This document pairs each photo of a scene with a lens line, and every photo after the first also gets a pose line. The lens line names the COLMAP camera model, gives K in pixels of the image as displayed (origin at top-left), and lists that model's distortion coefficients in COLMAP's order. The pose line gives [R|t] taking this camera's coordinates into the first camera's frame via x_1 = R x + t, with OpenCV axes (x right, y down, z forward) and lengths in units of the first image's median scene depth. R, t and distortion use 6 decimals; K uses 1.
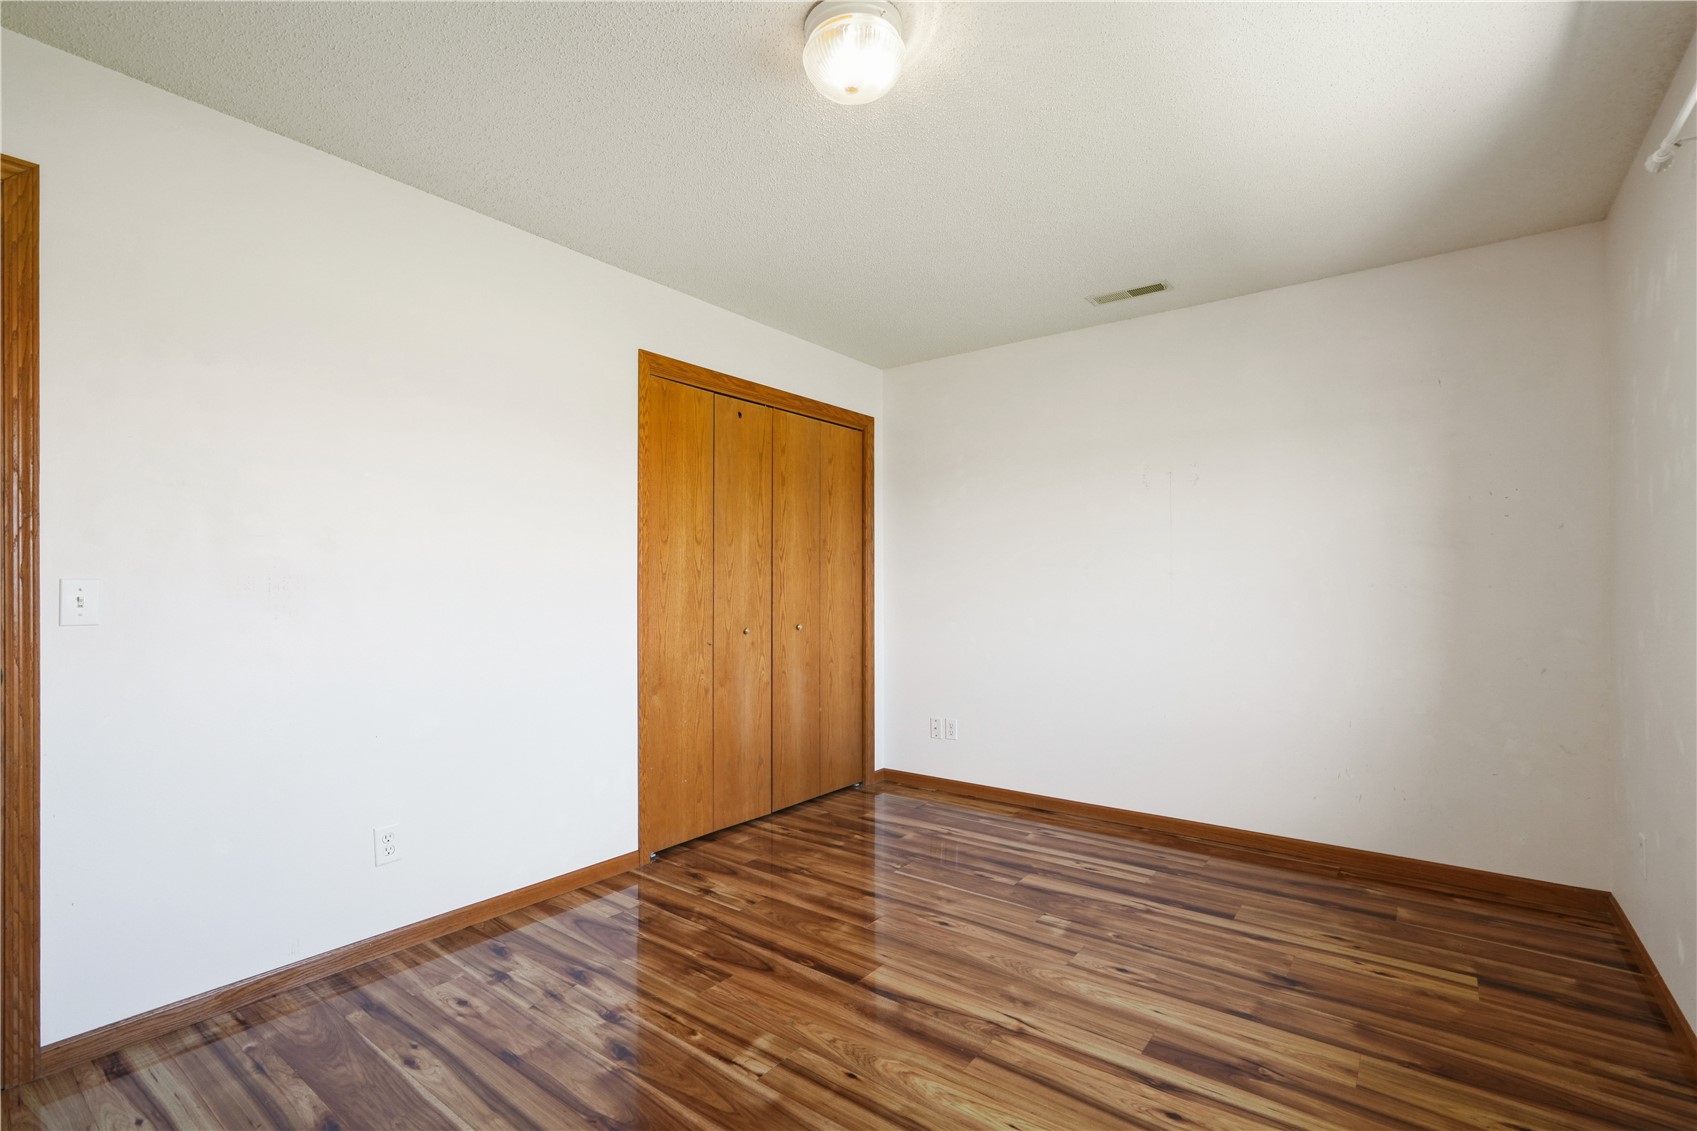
lens RADIAL K [[765.9, 0, 841.2], [0, 765.9, 574.8], [0, 0, 1]] dist [-0.004840, 0.002923]
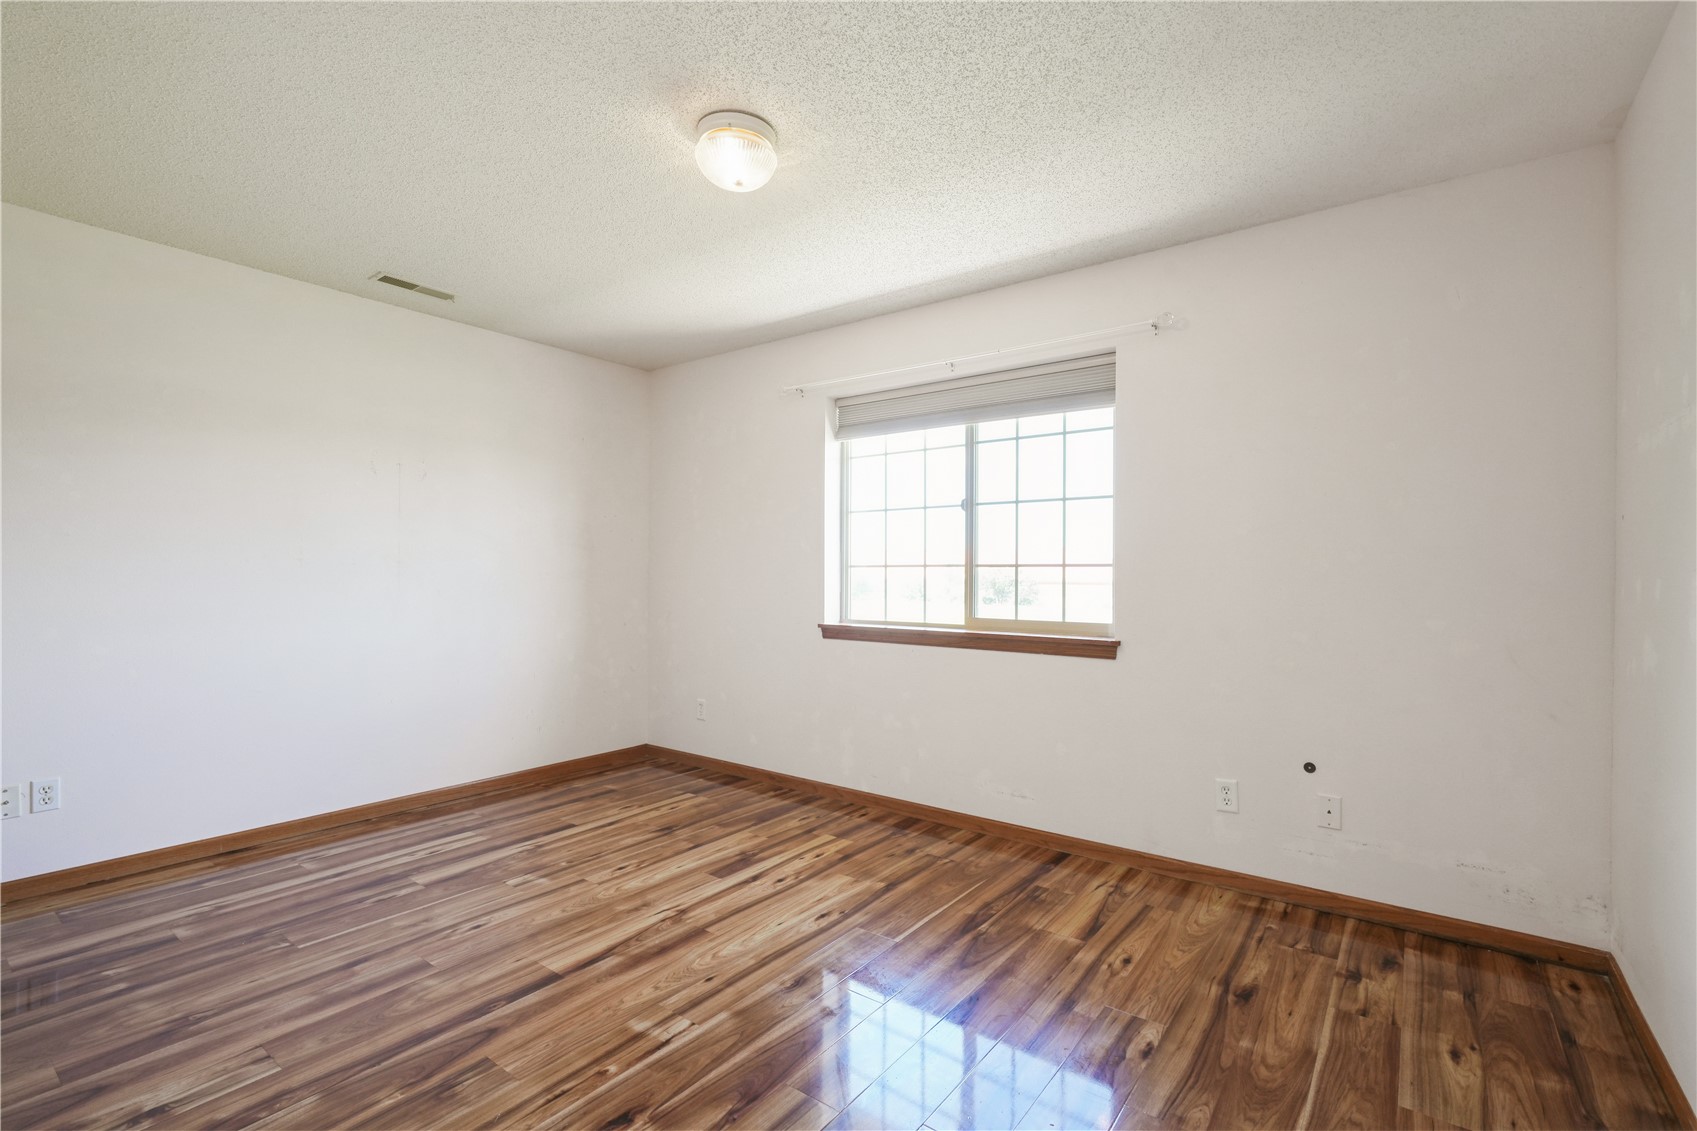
lens RADIAL K [[765.9, 0, 847.6], [0, 765.9, 568.3], [0, 0, 1]] dist [-0.004840, 0.002923]
pose [[-0.007511, 0.009091, 0.999930, -0.832016], [-0.020032, 0.999757, -0.009240, 0.005628], [-0.999771, -0.020100, -0.007327, 0.550725]]
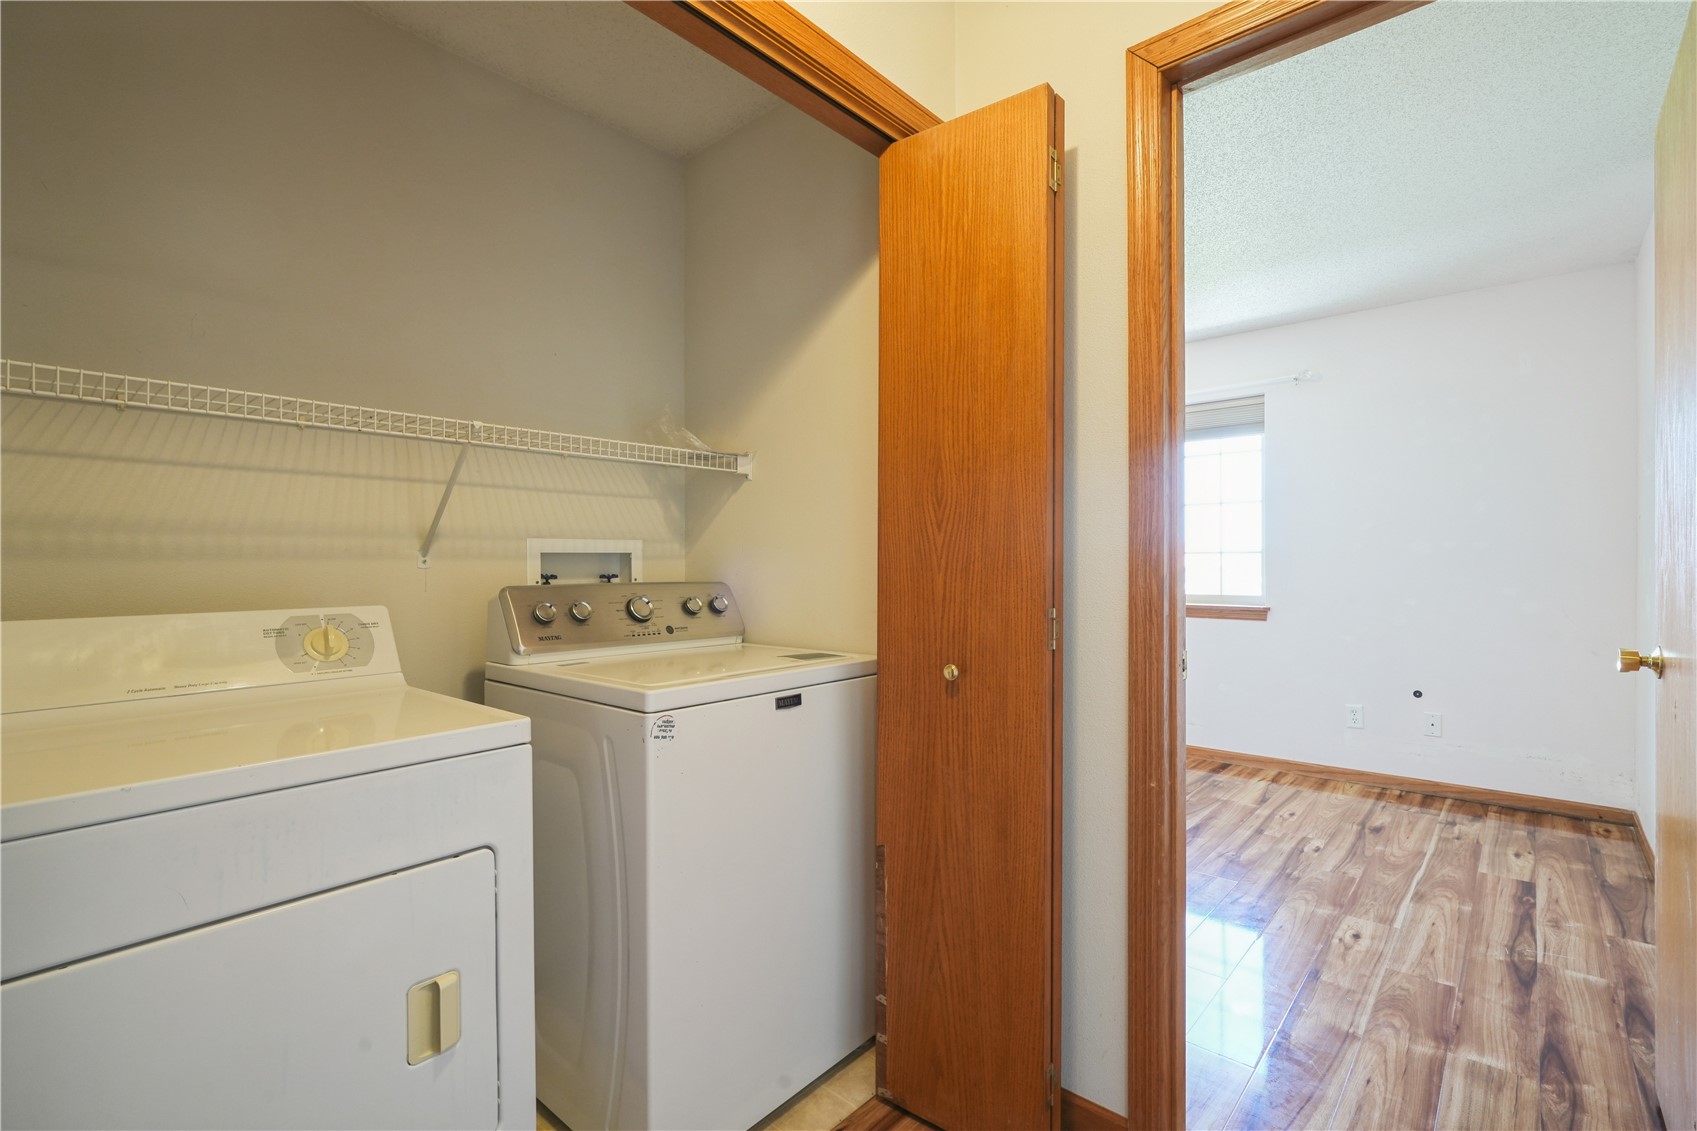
lens RADIAL K [[765.9, 0, 855.5], [0, 765.9, 559.5], [0, 0, 1]] dist [-0.004840, 0.002923]
pose [[0.072347, 0.003888, 0.997372, -1.336634], [-0.010760, 0.999937, -0.003117, 0.012551], [-0.997321, -0.010506, 0.072384, 0.881810]]
